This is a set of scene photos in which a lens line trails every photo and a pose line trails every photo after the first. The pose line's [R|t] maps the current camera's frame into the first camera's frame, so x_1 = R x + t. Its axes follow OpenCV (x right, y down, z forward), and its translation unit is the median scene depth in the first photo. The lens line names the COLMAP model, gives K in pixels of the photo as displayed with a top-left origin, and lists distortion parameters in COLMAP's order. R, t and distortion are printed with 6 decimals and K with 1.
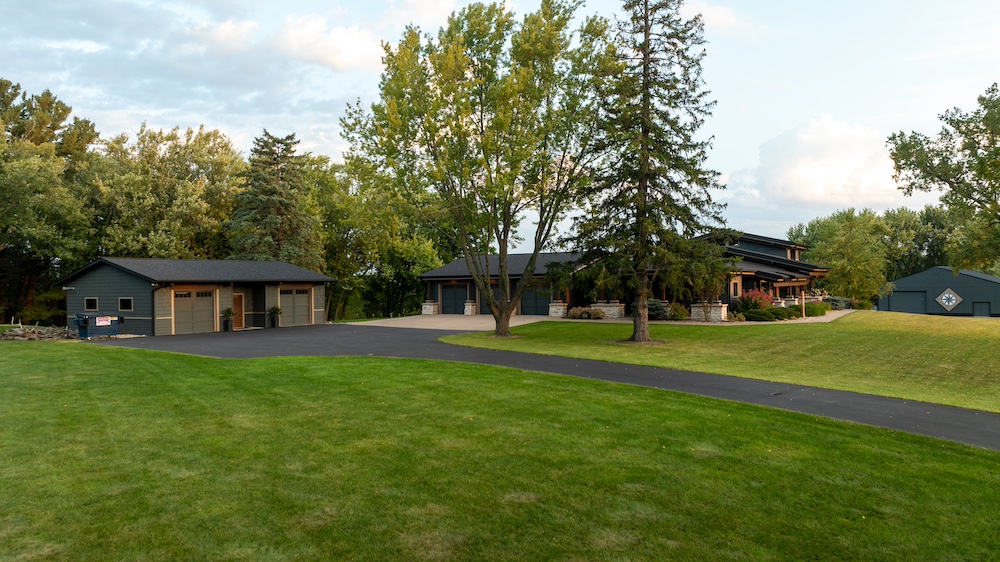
lens RADIAL K [[708.3, 0, 497.9], [0, 708.3, 281.1], [0, 0, 1]] dist [-0.028770, 0.026715]
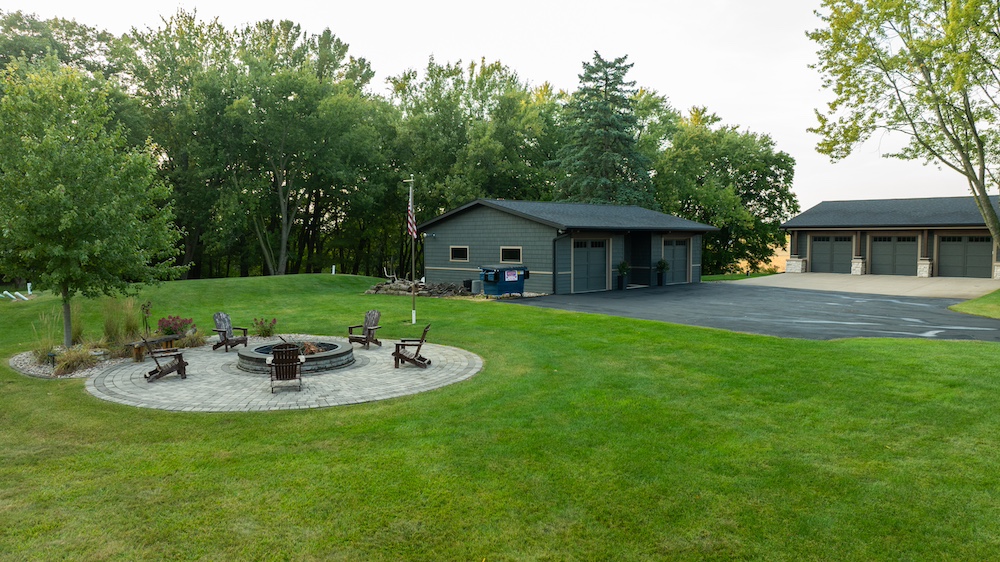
lens RADIAL K [[733.4, 0, 500.0], [0, 733.4, 281.0], [0, 0, 1]] dist [-0.053952, -0.000908]
pose [[0.972590, 0.022977, -0.231389, -0.225732], [-0.008480, 0.997949, 0.063452, 0.005742], [0.232372, -0.059750, 0.970790, 0.104378]]
